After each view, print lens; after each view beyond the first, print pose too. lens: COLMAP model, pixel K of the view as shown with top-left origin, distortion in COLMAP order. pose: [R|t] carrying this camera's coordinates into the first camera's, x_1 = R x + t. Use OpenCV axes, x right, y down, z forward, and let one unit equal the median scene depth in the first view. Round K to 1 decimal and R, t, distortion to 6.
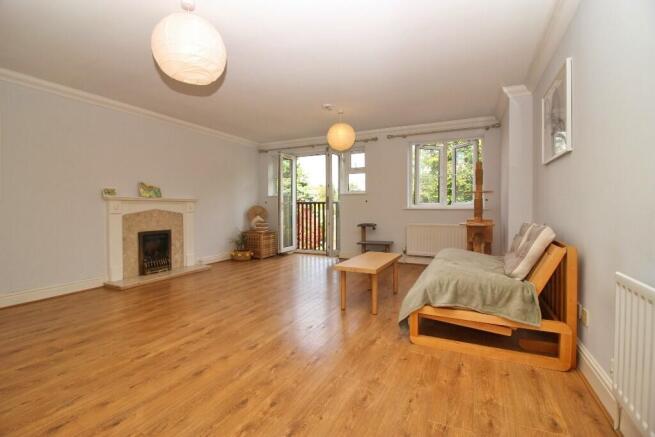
lens RADIAL K [[302.5, 0, 324.8], [0, 302.5, 216.0], [0, 0, 1]] dist [-0.004090, -0.009491]
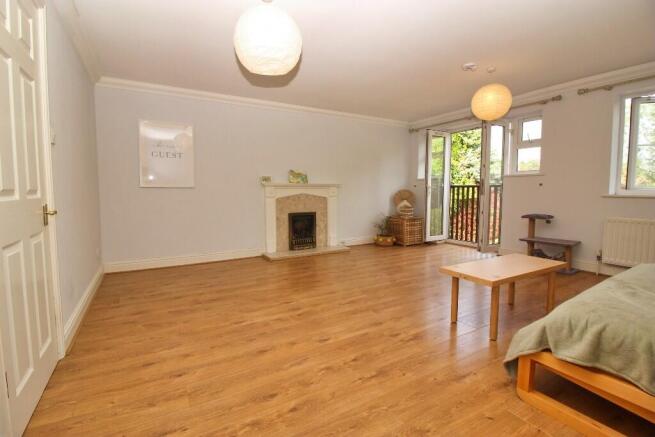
lens RADIAL K [[302.5, 0, 321.0], [0, 302.5, 215.0], [0, 0, 1]] dist [-0.004090, -0.009491]
pose [[0.830708, 0.048068, -0.554629, 0.147718], [-0.016185, 0.997930, 0.062247, -0.015844], [0.556473, -0.042733, 0.829766, 0.110203]]
